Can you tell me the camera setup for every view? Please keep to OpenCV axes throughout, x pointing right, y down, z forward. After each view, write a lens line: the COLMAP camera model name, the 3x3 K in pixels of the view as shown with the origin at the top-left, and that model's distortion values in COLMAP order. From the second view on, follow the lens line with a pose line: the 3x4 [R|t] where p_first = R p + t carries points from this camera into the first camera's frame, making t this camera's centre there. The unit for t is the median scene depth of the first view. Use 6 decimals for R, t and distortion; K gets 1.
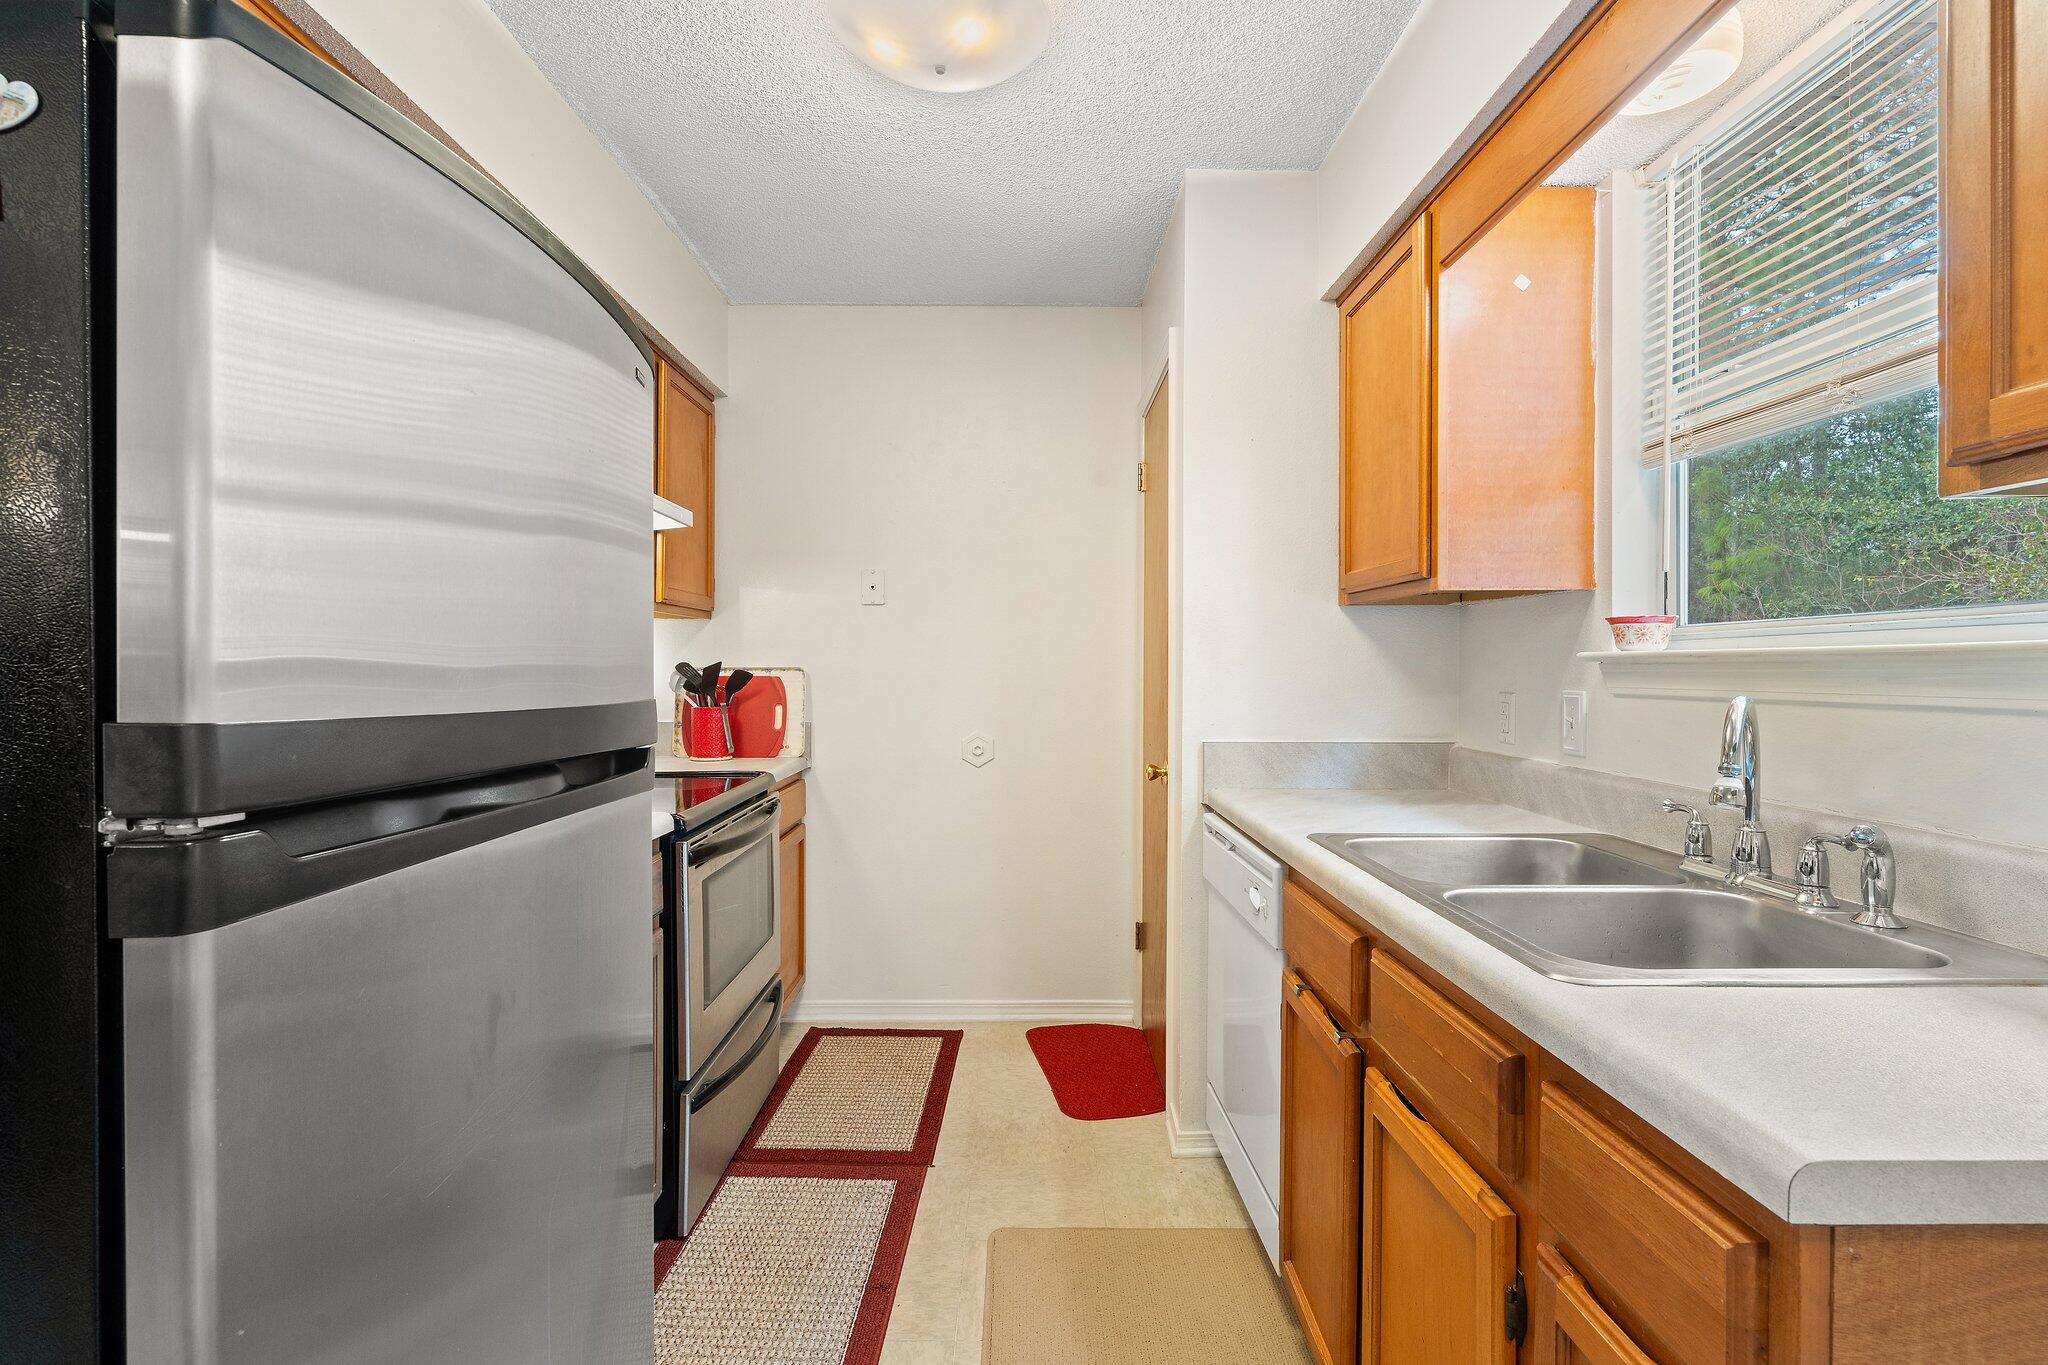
lens RADIAL K [[977.3, 0, 1022.4], [0, 977.3, 678.5], [0, 0, 1]] dist [0.002830, 0.000378]
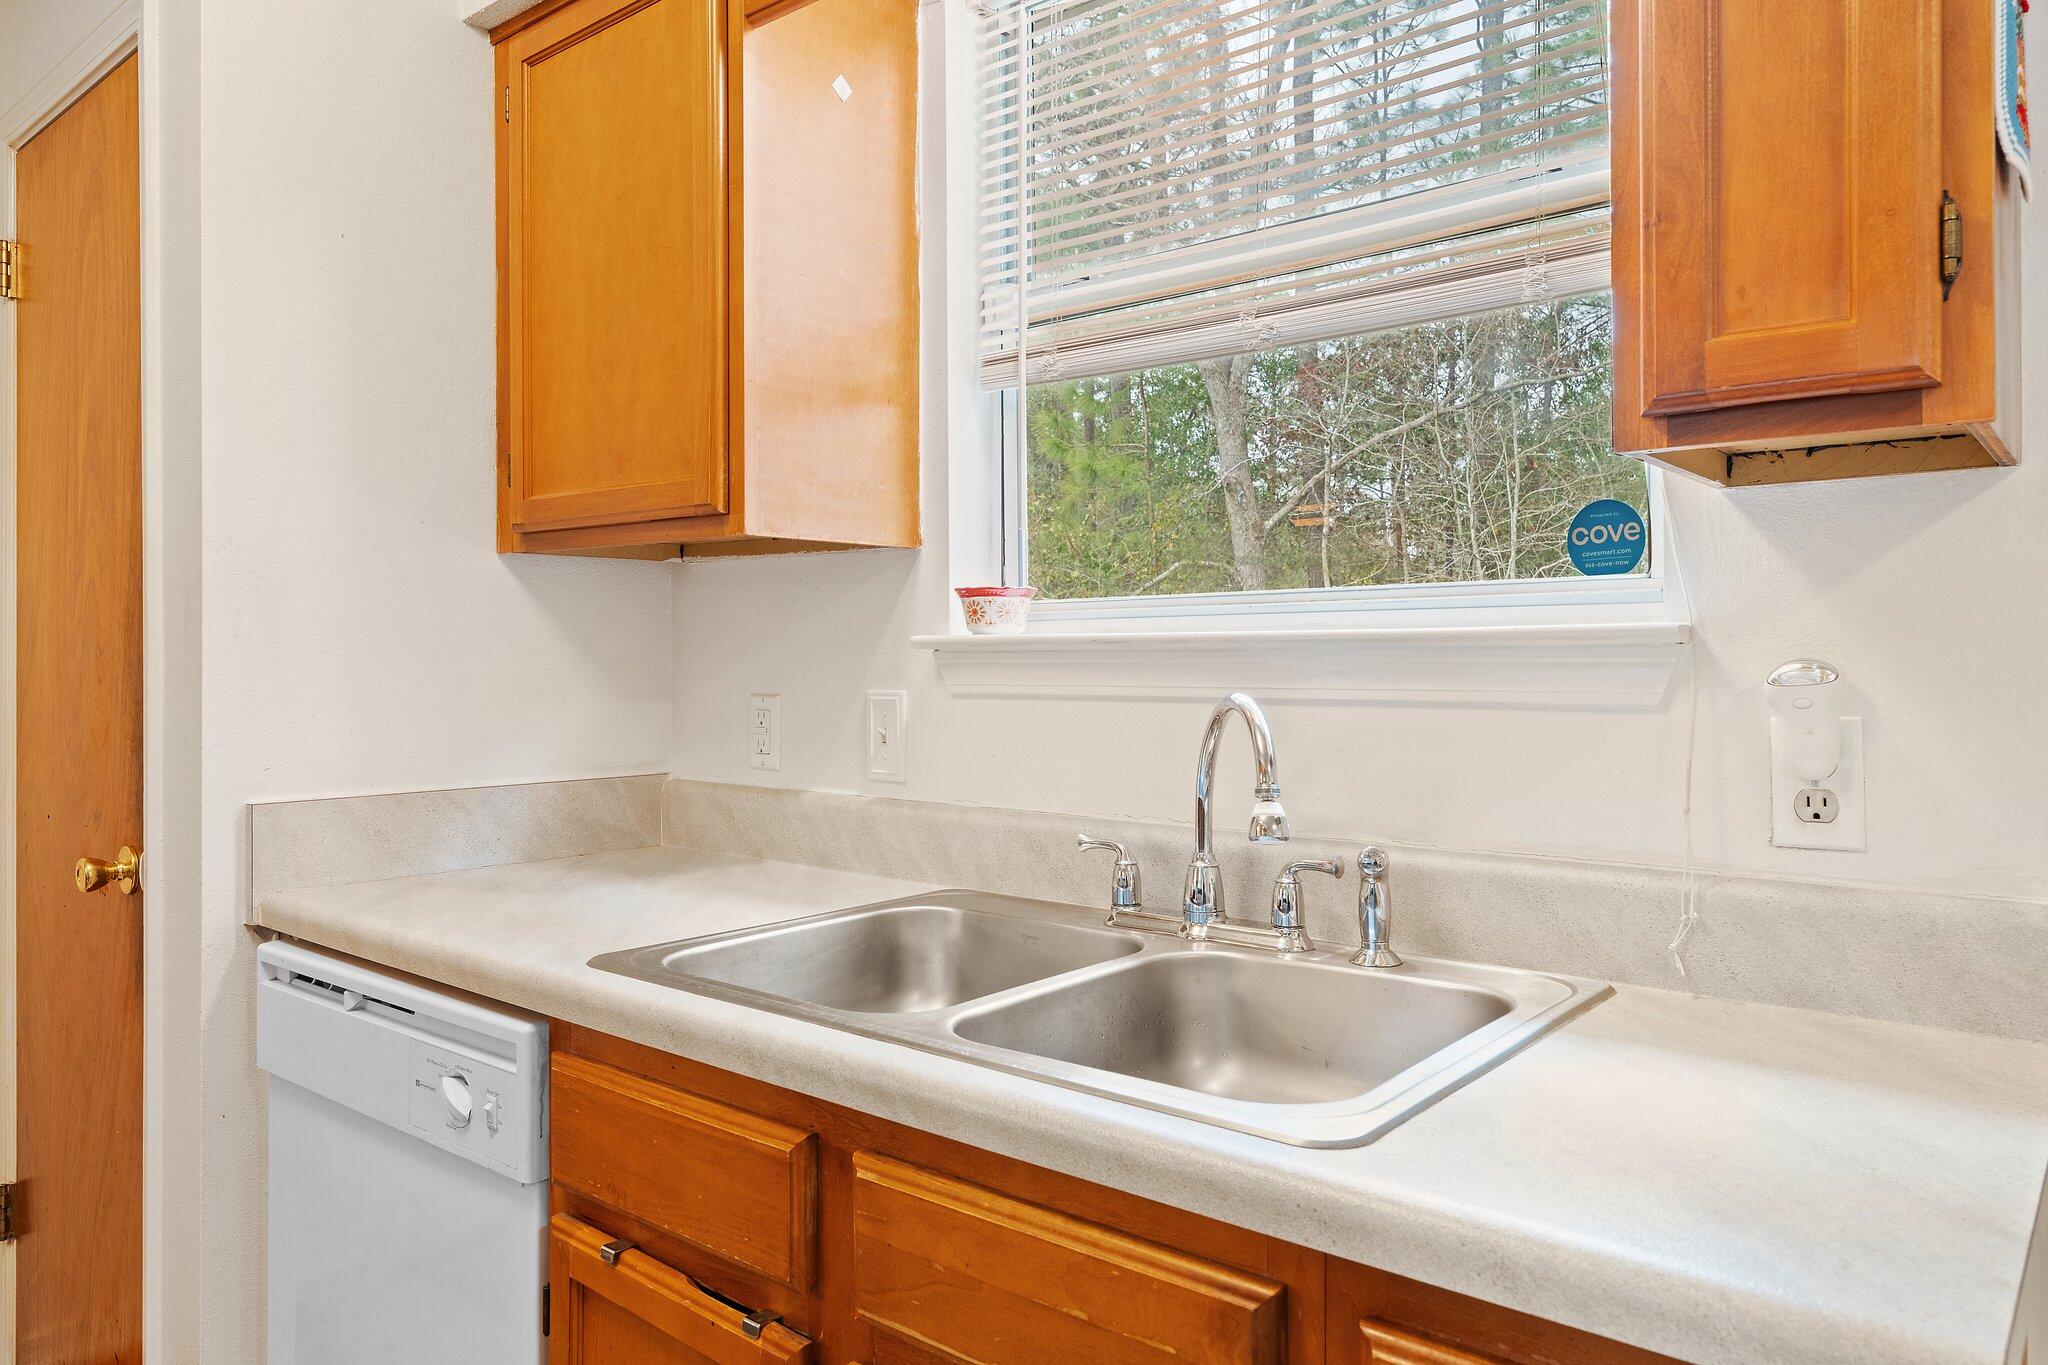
lens RADIAL K [[1355.4, 0, 1025.9], [0, 1355.4, 669.0], [0, 0, 1]] dist [-0.005683, -0.002236]
pose [[0.638343, -0.007786, 0.769713, -0.139316], [0.010443, 0.999944, 0.001454, -0.003401], [-0.769681, 0.007110, 0.638389, 0.328054]]
